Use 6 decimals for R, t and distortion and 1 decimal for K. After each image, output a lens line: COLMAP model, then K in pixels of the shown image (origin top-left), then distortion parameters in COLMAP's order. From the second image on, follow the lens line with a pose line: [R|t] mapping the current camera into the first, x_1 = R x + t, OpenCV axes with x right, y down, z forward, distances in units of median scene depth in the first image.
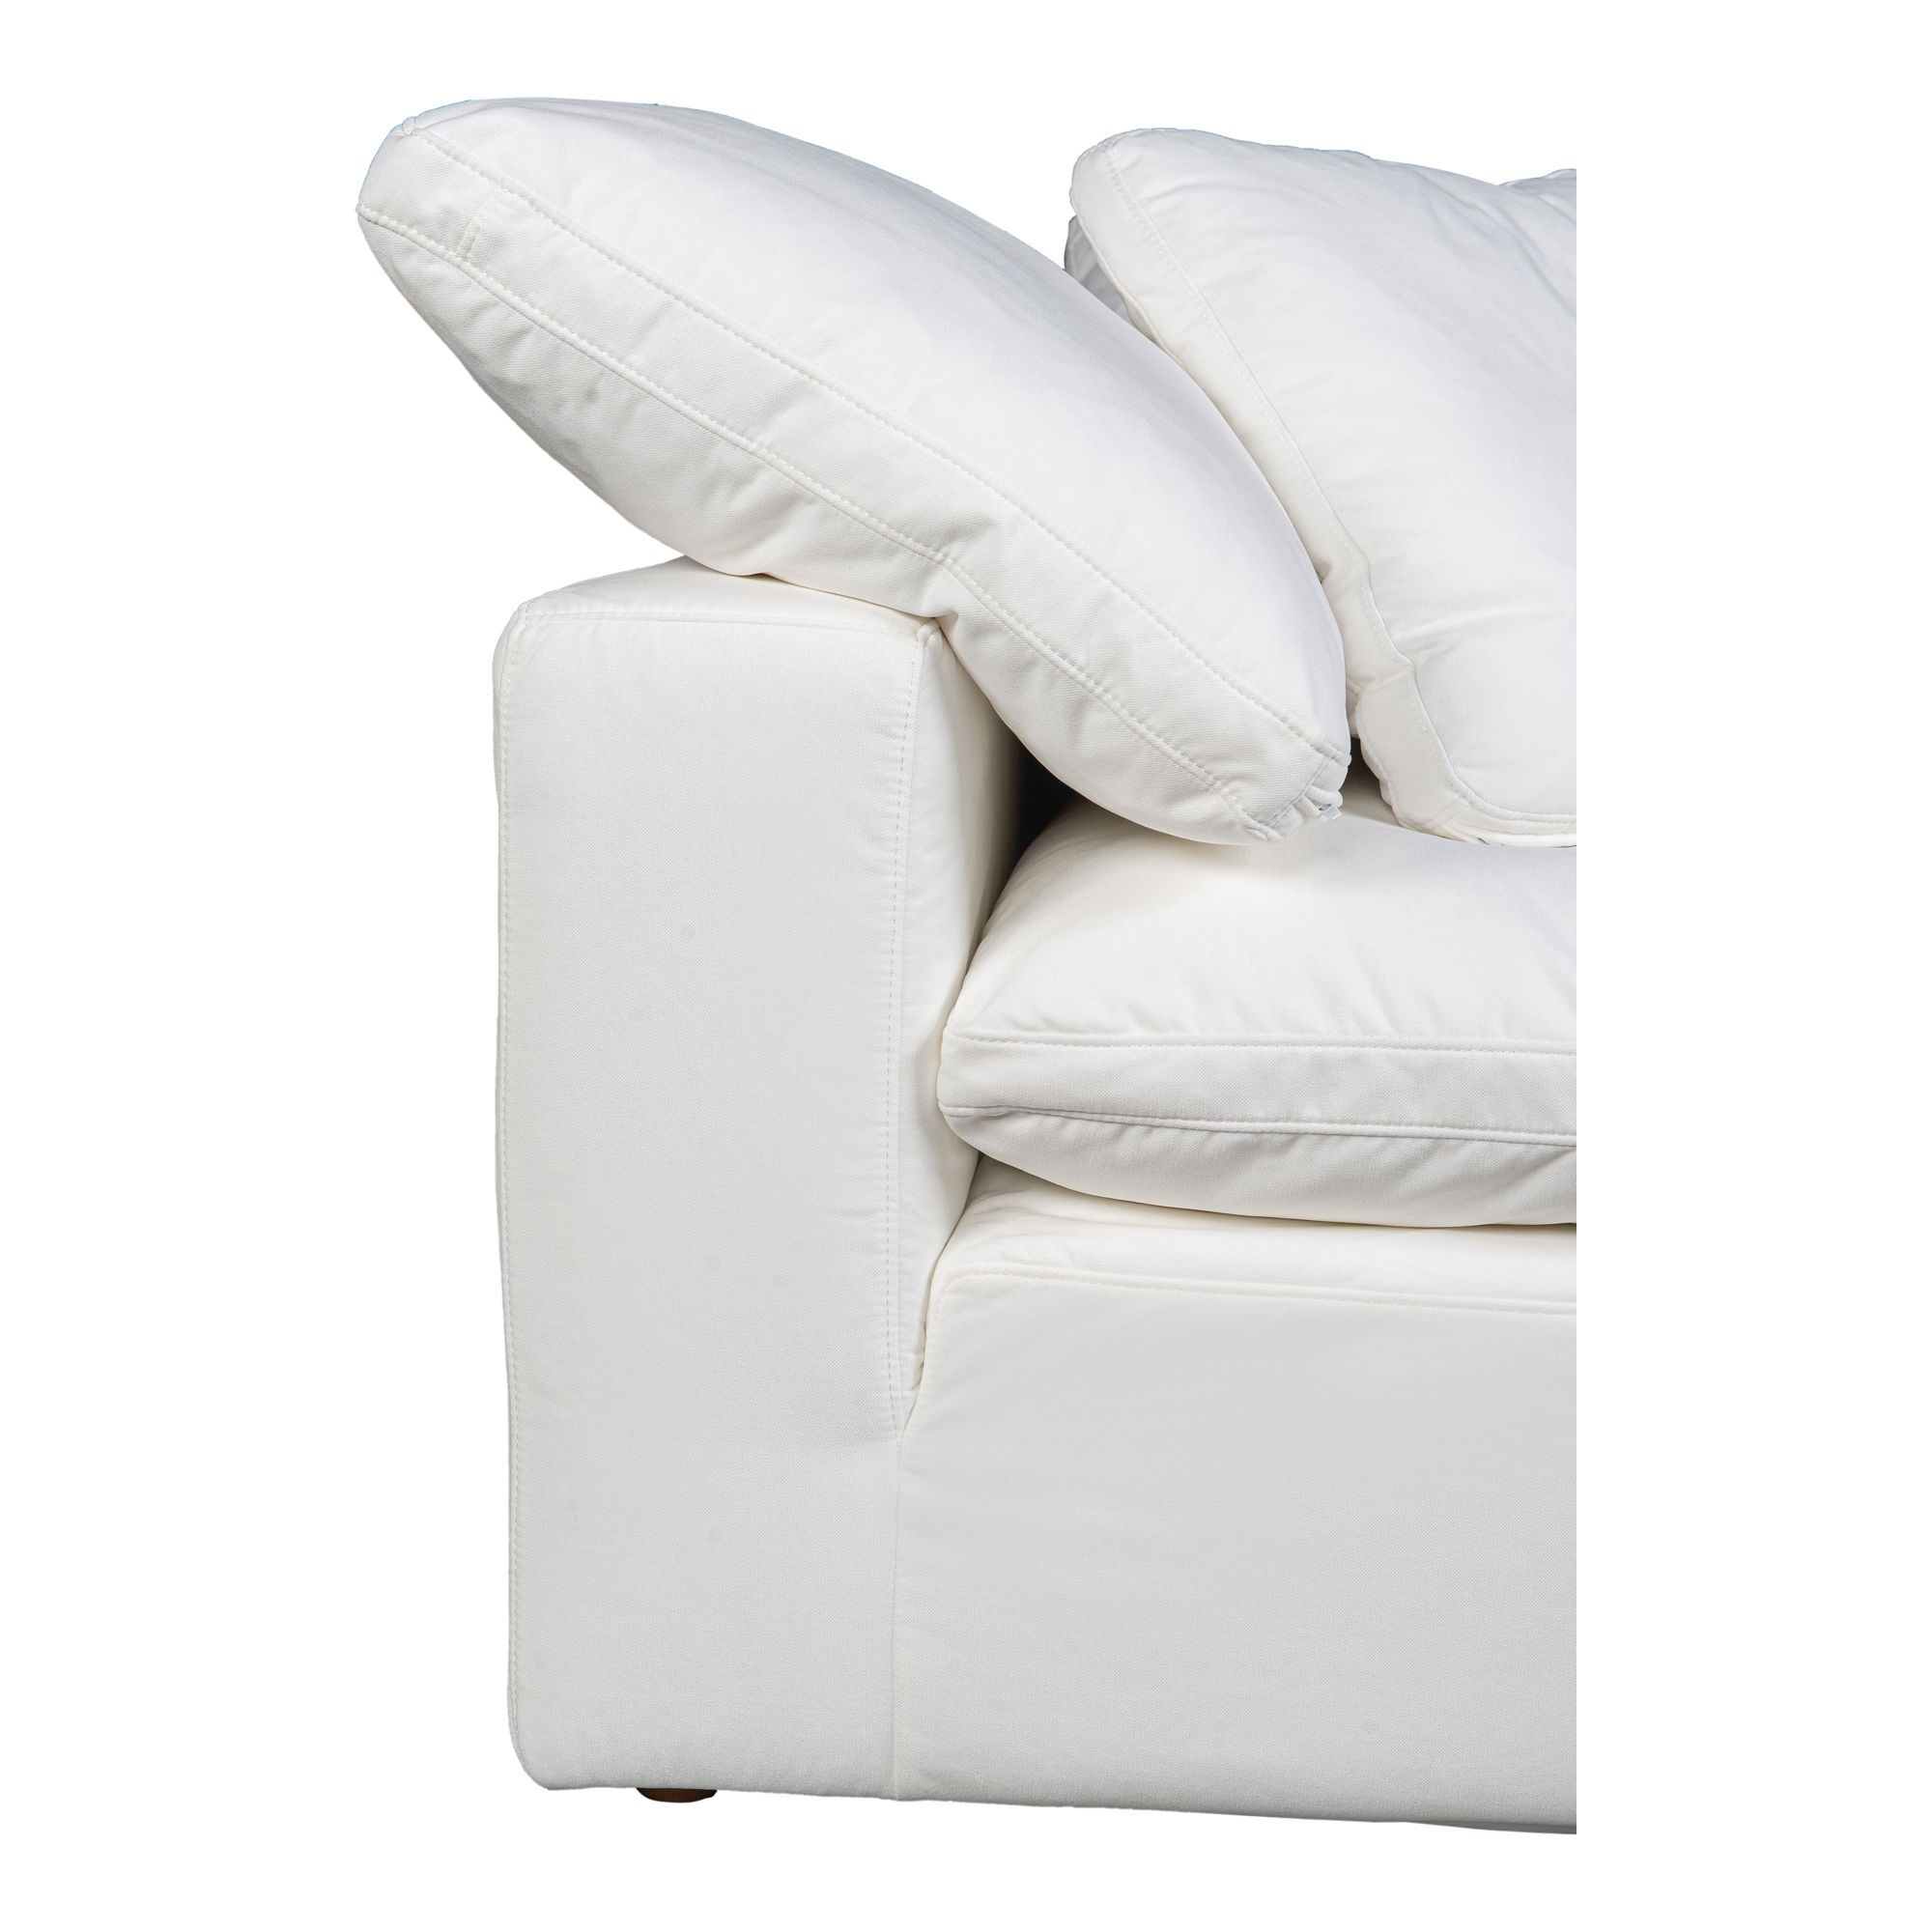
lens RADIAL K [[3634.2, 0, 930.3], [0, 3634.2, 1073.9], [0, 0, 1]] dist [-0.013403, -0.110183]
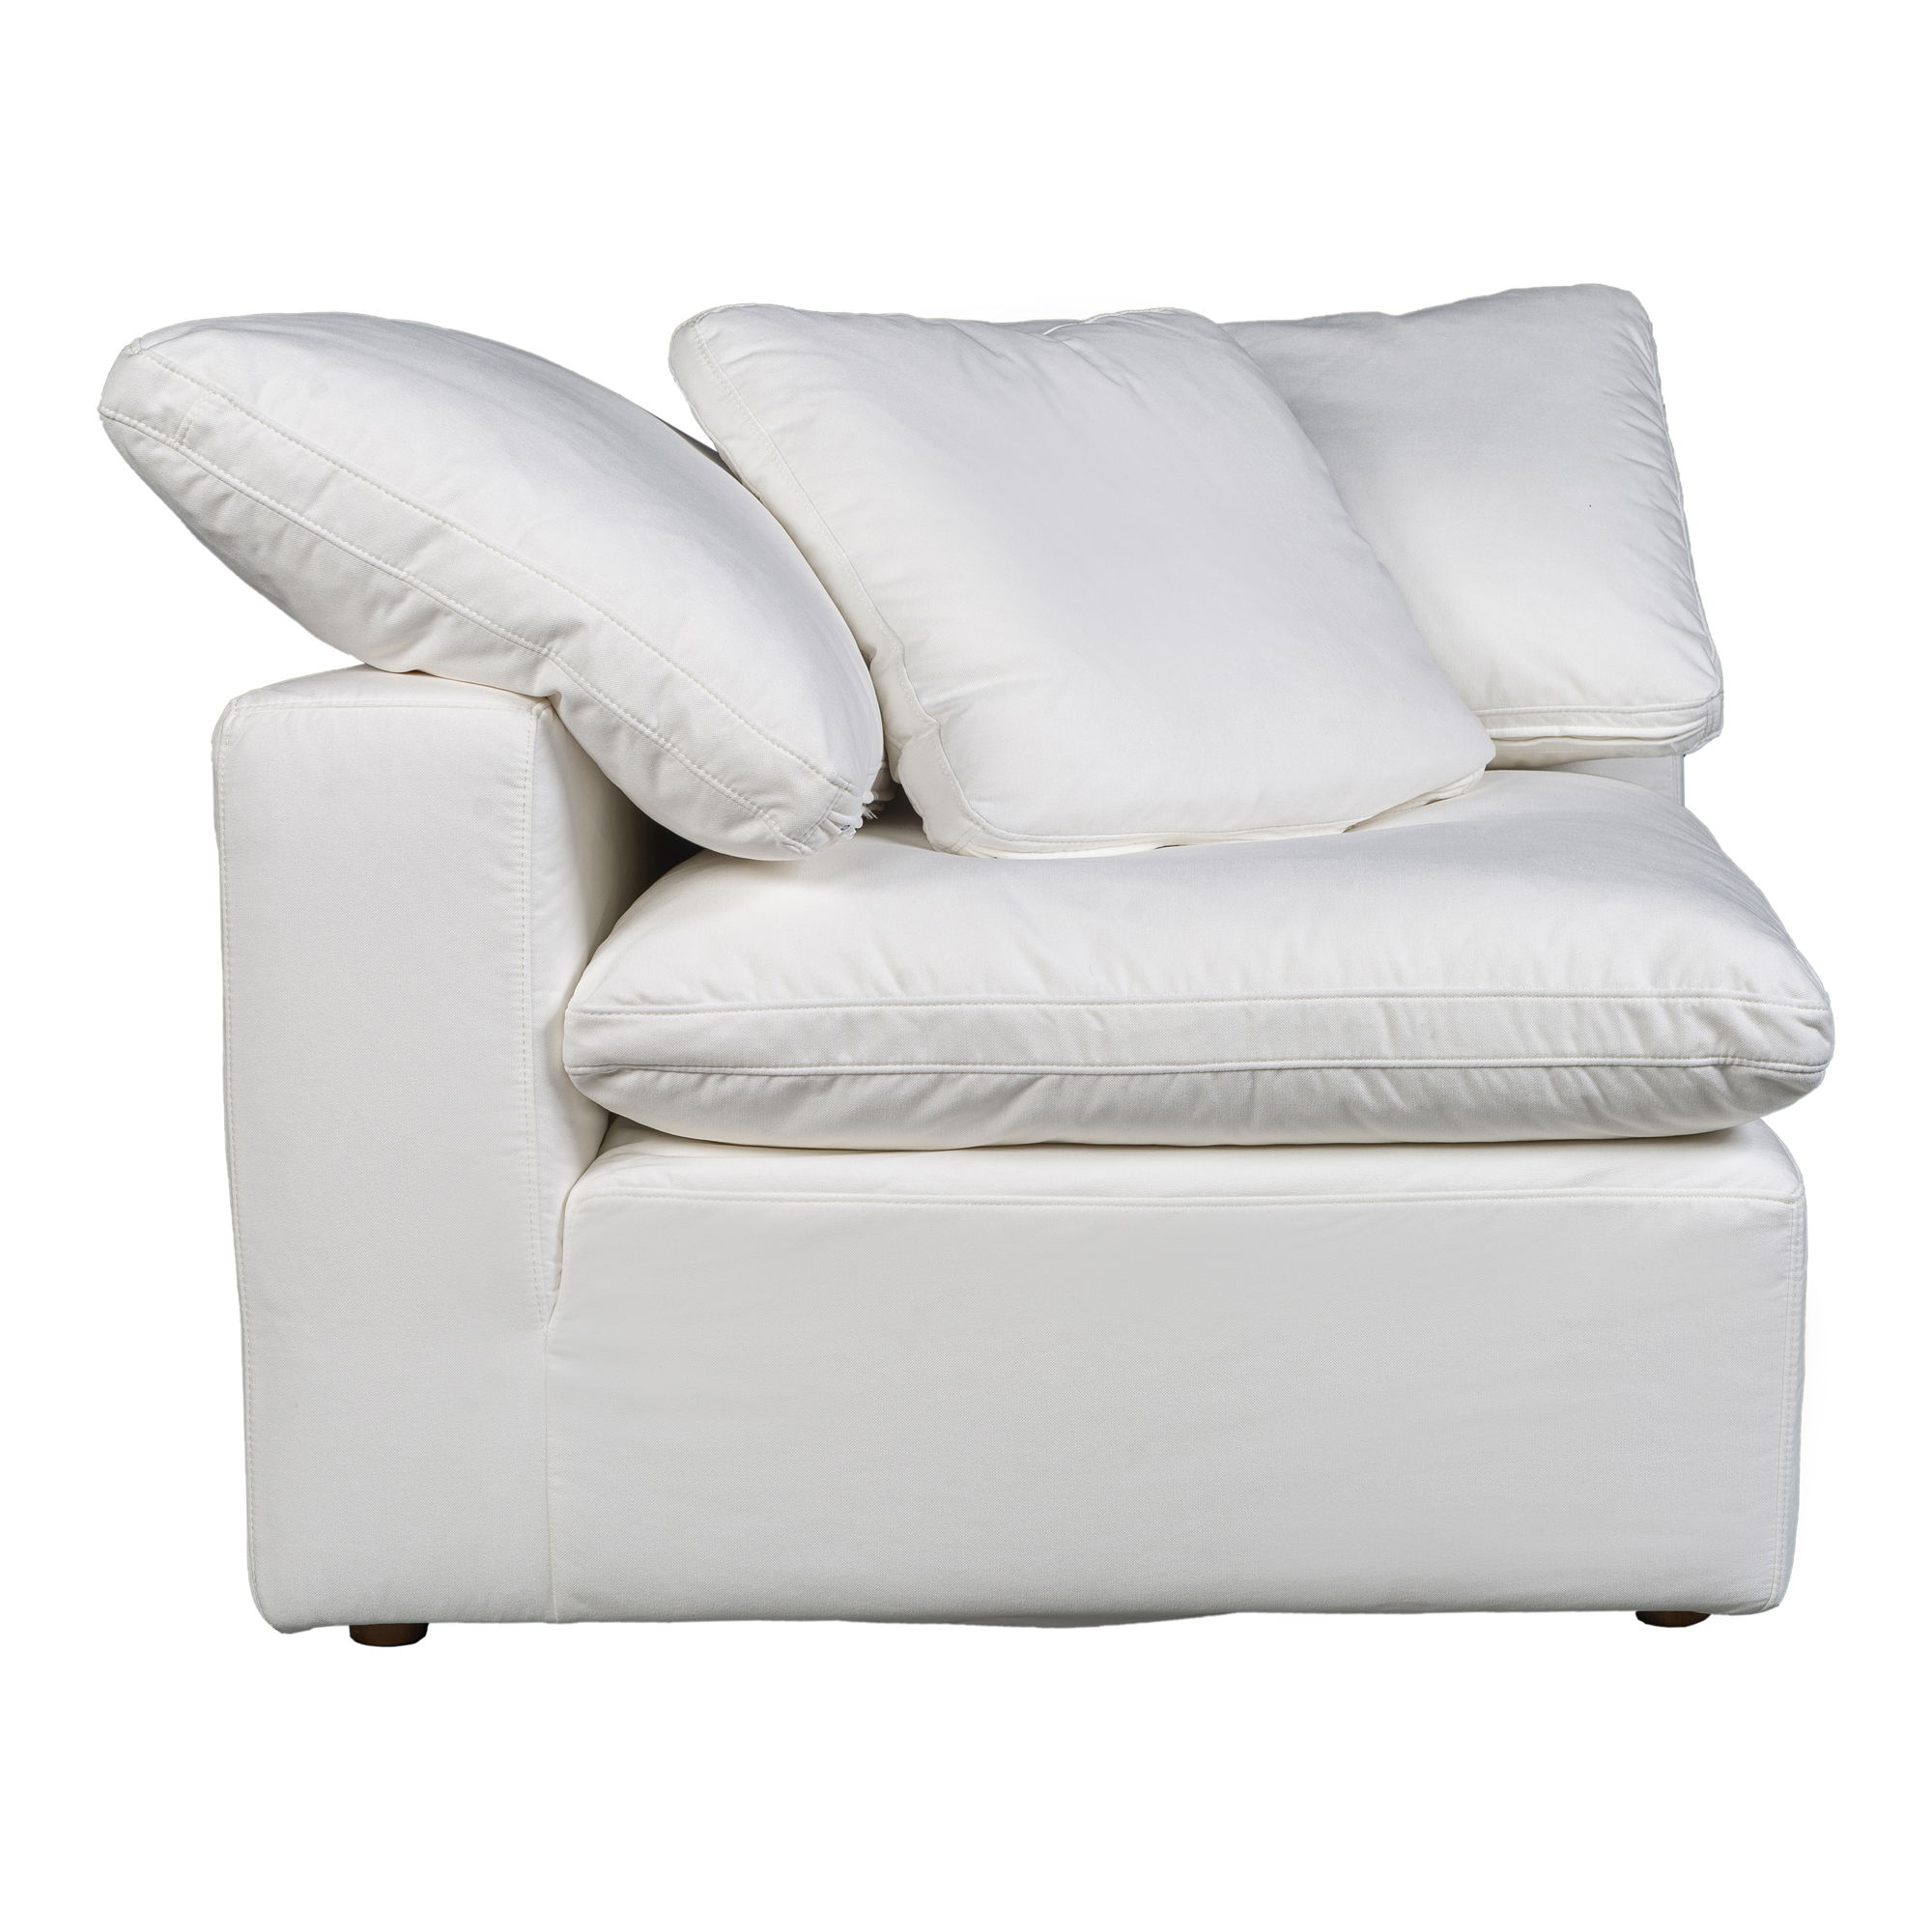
lens RADIAL K [[4952.2, 0, 966.0], [0, 4952.2, 966.0], [0, 0, 1]] dist [-0.002854, -0.147233]
pose [[0.998615, -0.040265, 0.033867, 0.089742], [0.043013, 0.995473, -0.084760, 0.132324], [-0.030300, 0.086099, 0.995826, -0.798200]]
